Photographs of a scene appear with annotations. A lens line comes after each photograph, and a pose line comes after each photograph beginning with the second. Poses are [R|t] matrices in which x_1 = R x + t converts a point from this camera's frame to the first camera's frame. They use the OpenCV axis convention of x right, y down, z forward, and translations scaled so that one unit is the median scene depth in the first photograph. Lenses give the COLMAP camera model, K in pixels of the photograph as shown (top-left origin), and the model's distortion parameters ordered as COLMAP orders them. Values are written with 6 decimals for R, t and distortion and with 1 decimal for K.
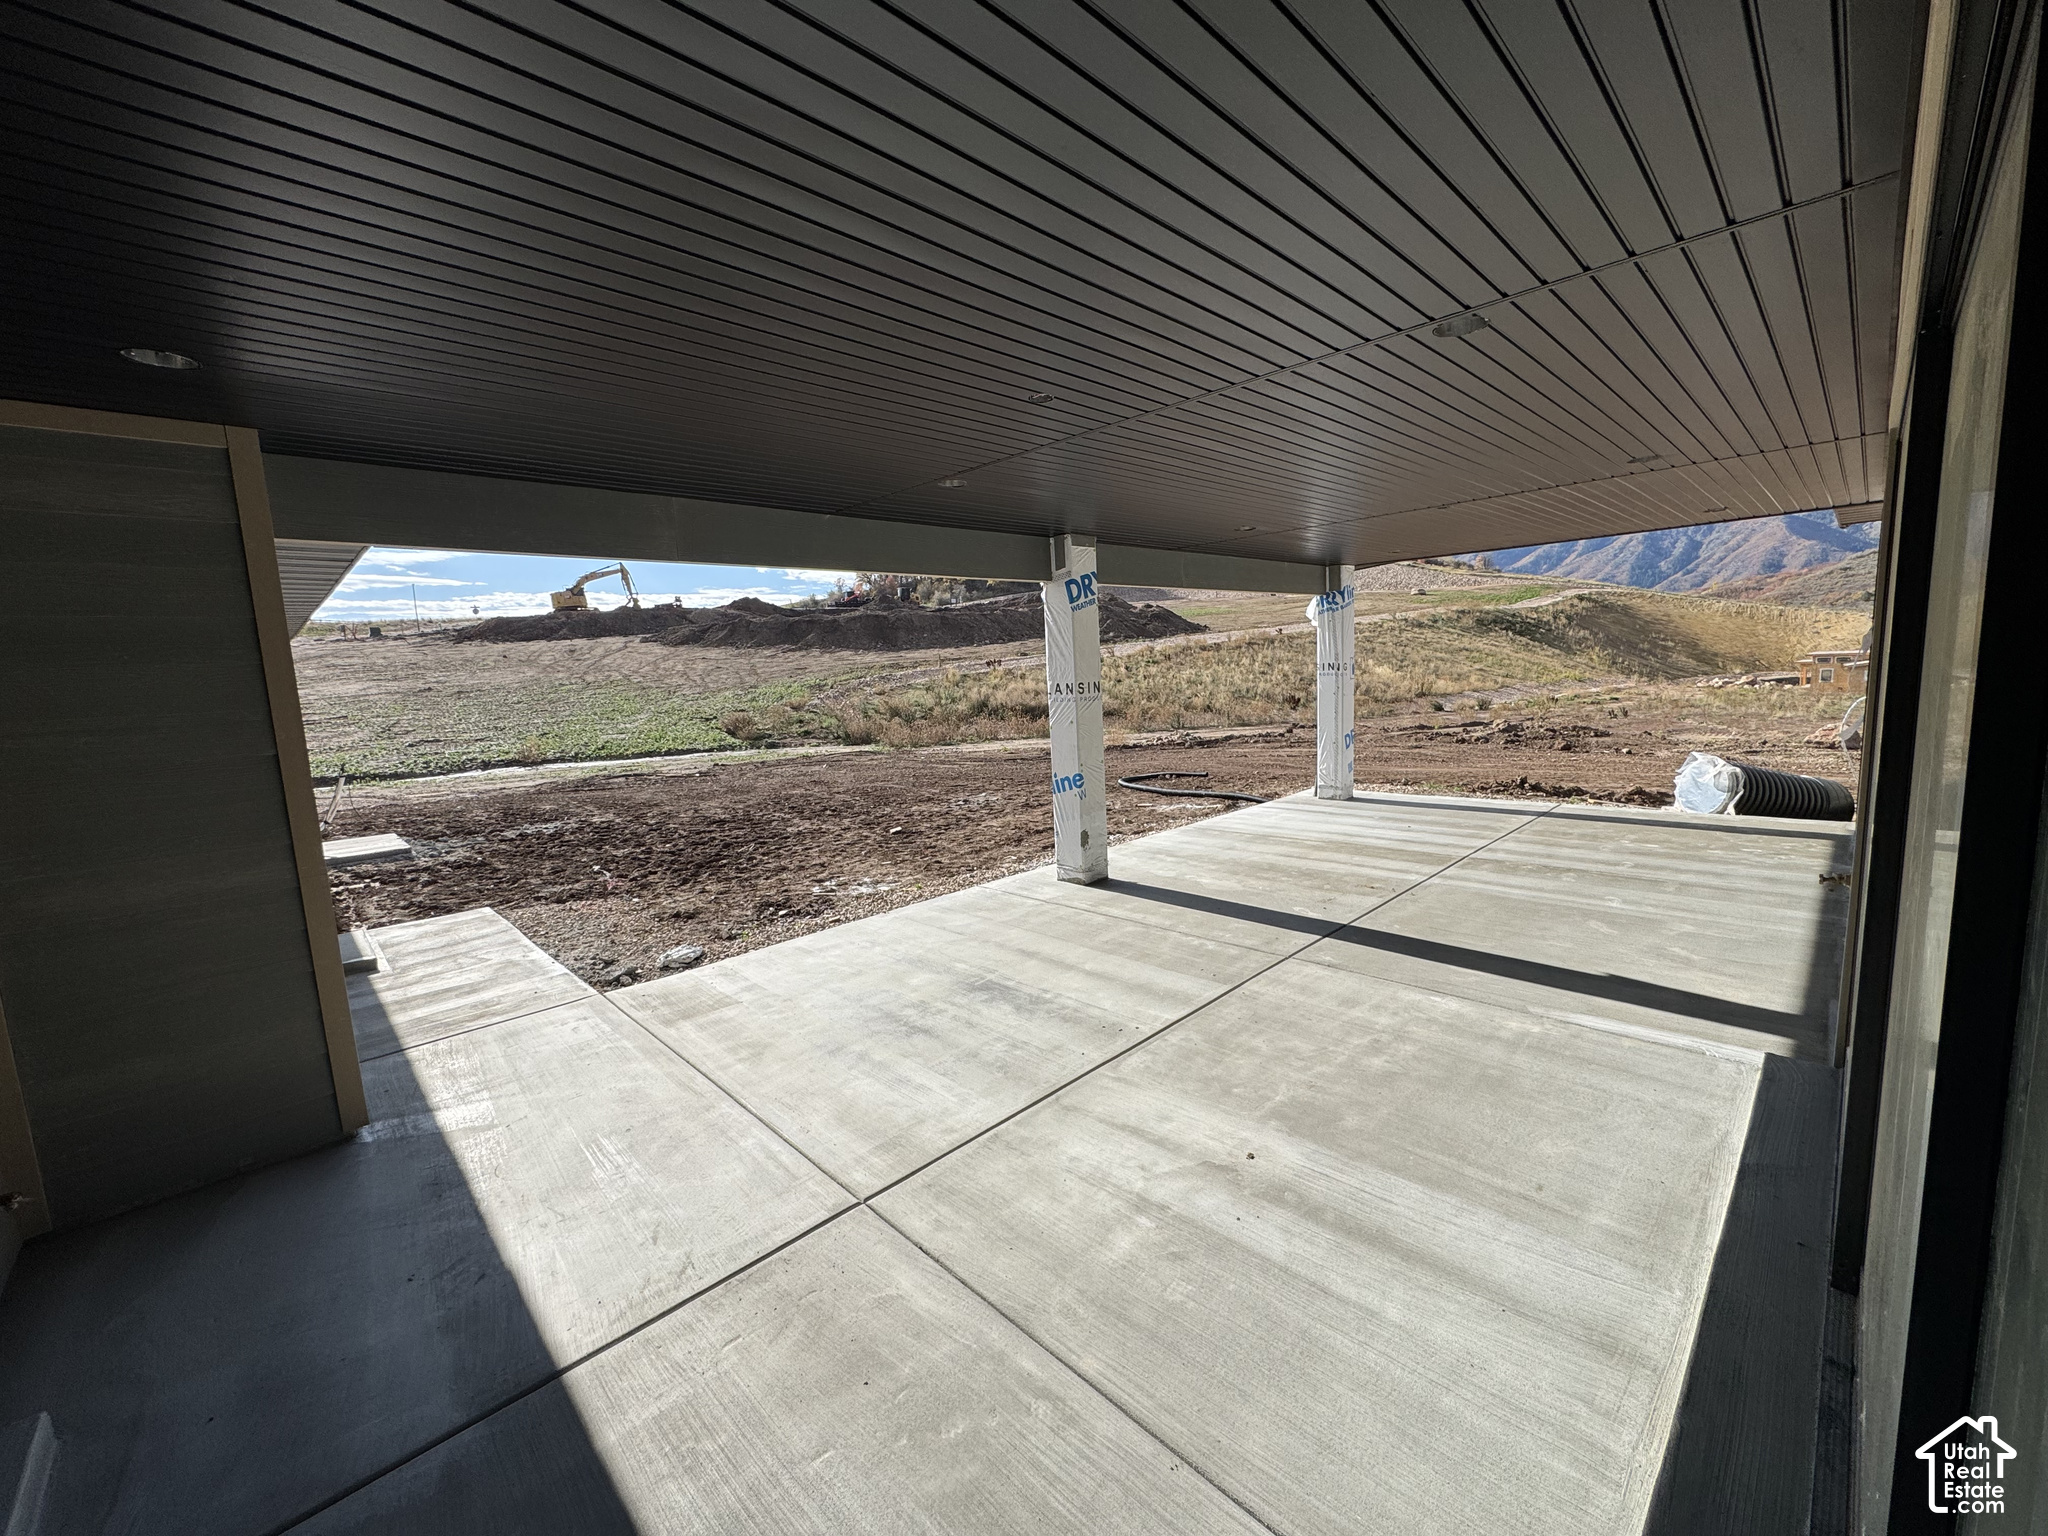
lens RADIAL K [[814.9, 0, 1029.5], [0, 814.9, 772.0], [0, 0, 1]] dist [-0.000698, -0.000075]
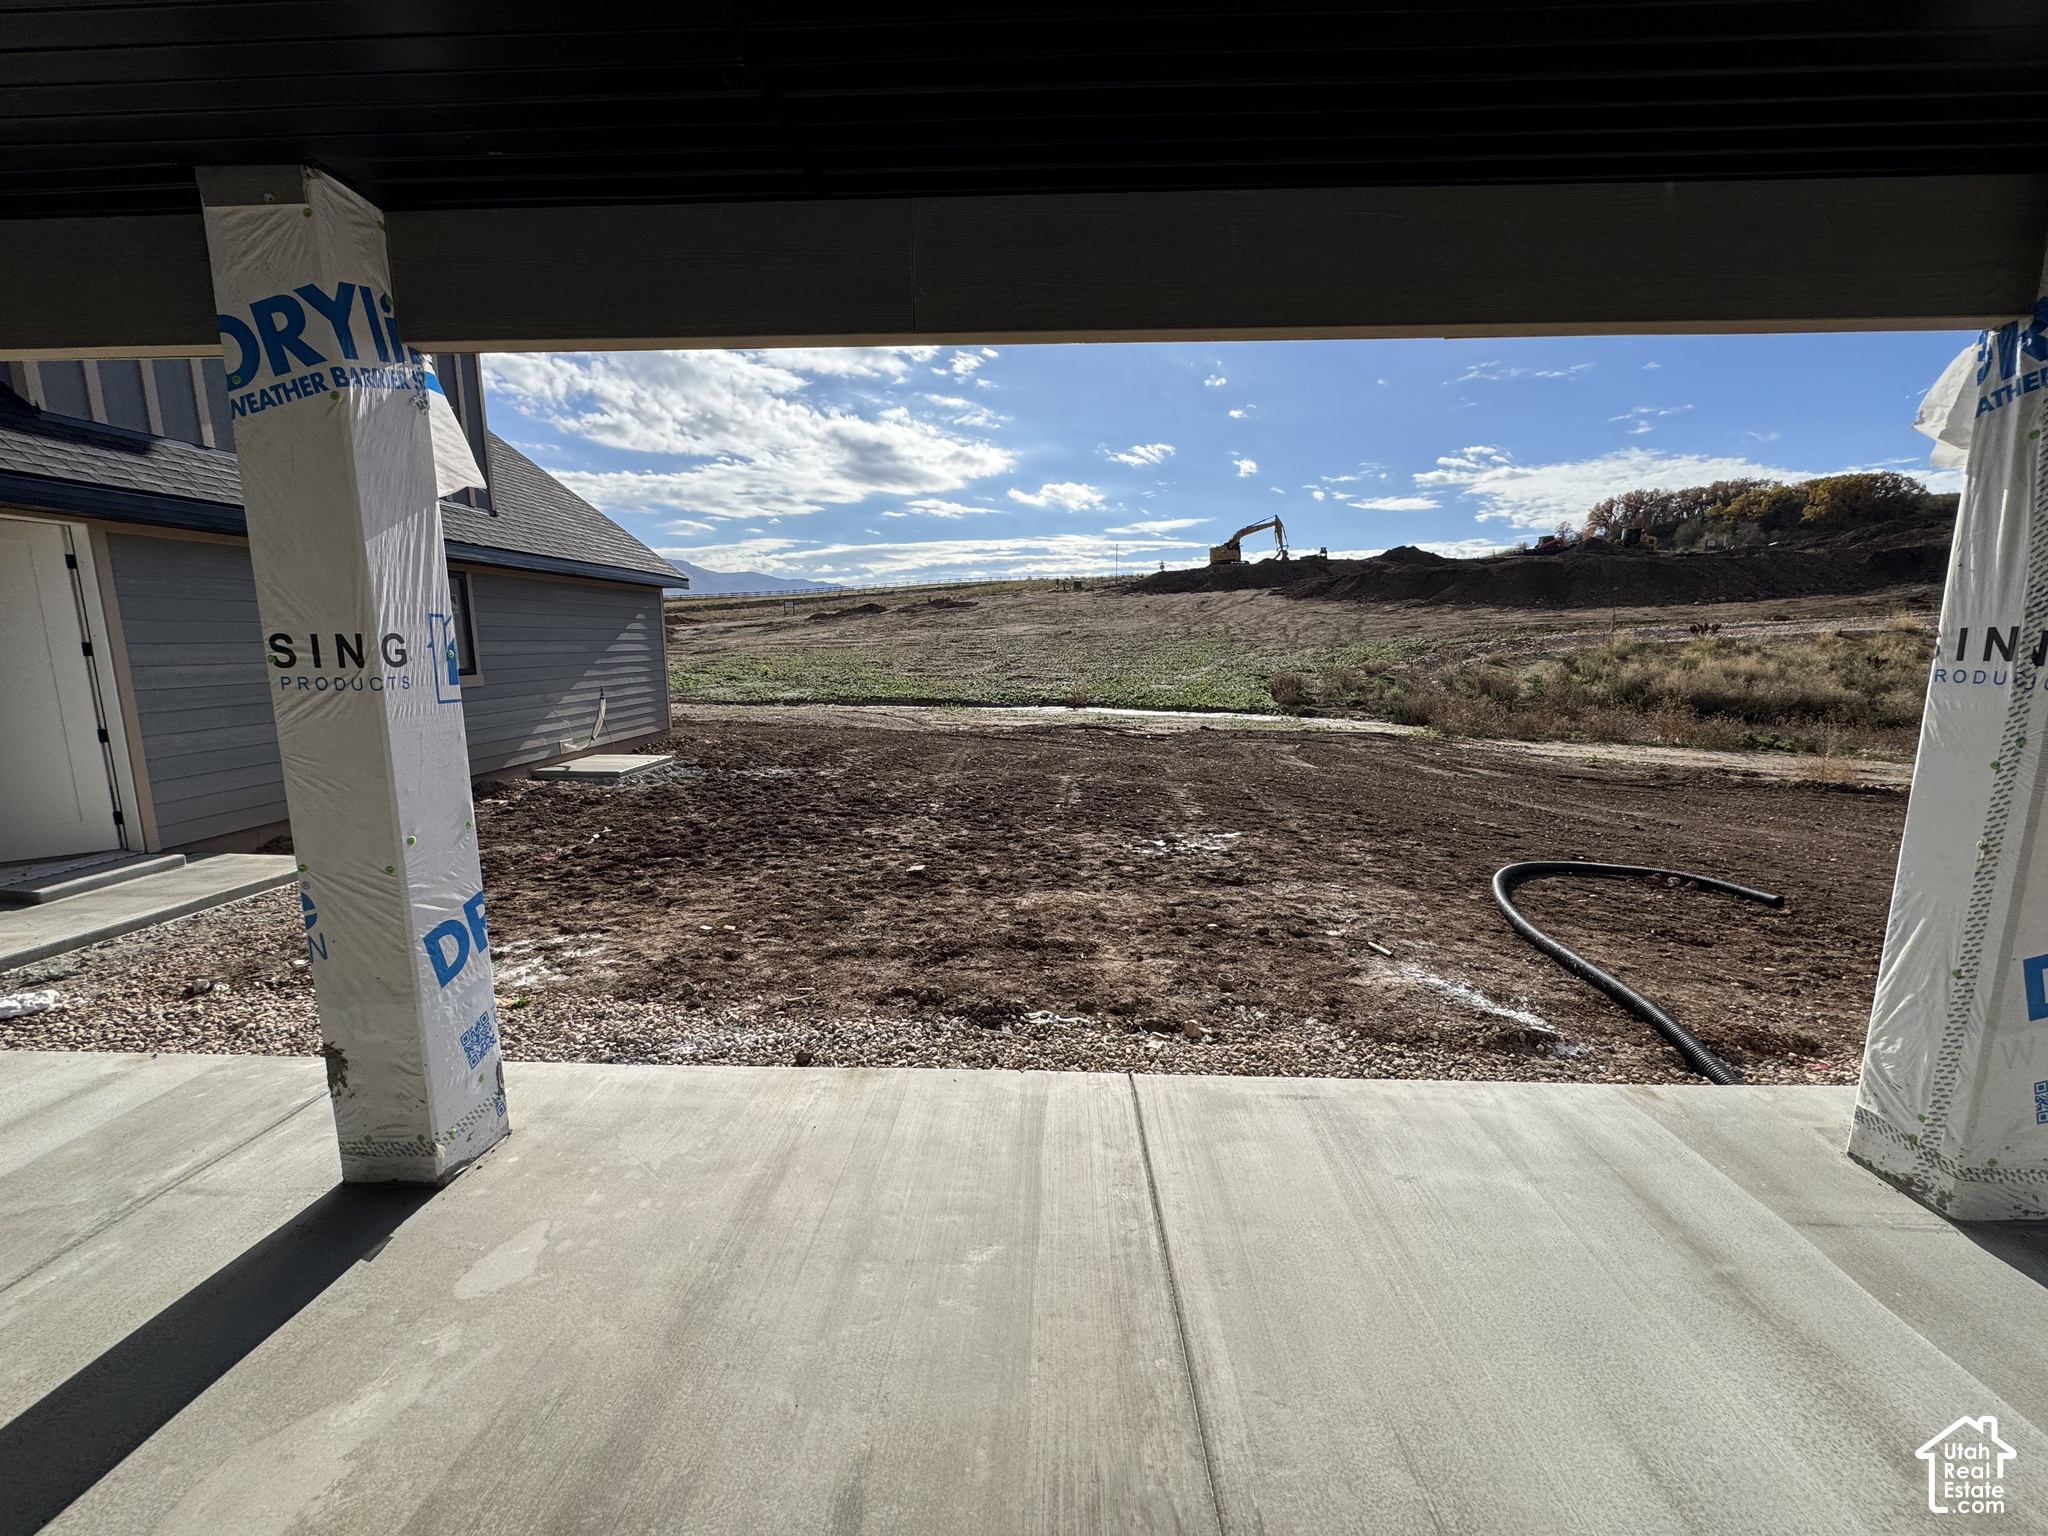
lens RADIAL K [[814.9, 0, 1023.0], [0, 814.9, 767.8], [0, 0, 1]] dist [-0.000698, -0.000075]
pose [[0.688193, 0.158682, -0.707962, 0.055284], [-0.125353, 0.987120, 0.099399, -0.013356], [0.714616, 0.020340, 0.699221, 0.103180]]
